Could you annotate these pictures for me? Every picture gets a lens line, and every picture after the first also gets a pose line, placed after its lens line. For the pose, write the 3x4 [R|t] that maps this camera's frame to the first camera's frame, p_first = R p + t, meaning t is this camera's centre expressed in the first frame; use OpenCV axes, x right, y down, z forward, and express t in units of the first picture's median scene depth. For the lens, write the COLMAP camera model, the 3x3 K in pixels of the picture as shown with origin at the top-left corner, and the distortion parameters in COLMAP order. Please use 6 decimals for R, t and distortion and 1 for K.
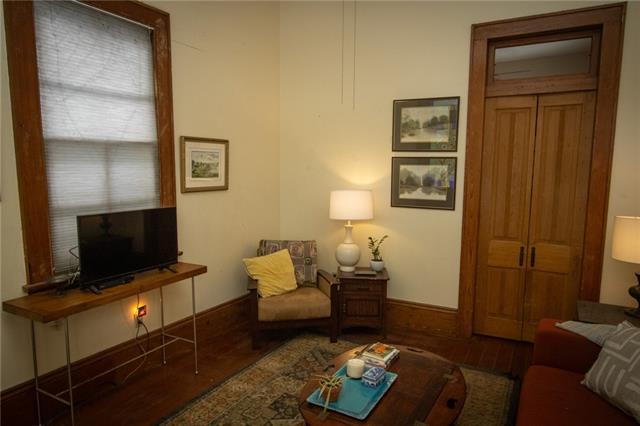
lens RADIAL K [[433.0, 0, 317.2], [0, 433.0, 215.4], [0, 0, 1]] dist [0.006706, 0.004771]
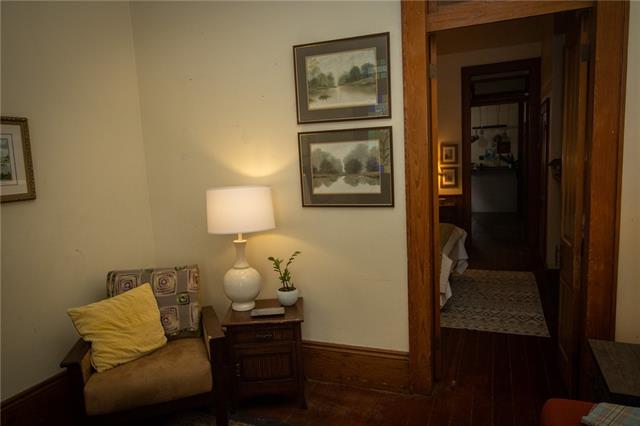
lens RADIAL K [[433.0, 0, 322.5], [0, 433.0, 211.6], [0, 0, 1]] dist [0.006706, 0.004771]
pose [[0.992356, -0.071702, 0.100439, 0.137418], [0.070098, 0.997351, 0.019416, -0.025163], [-0.101565, -0.012227, 0.994754, 0.341900]]
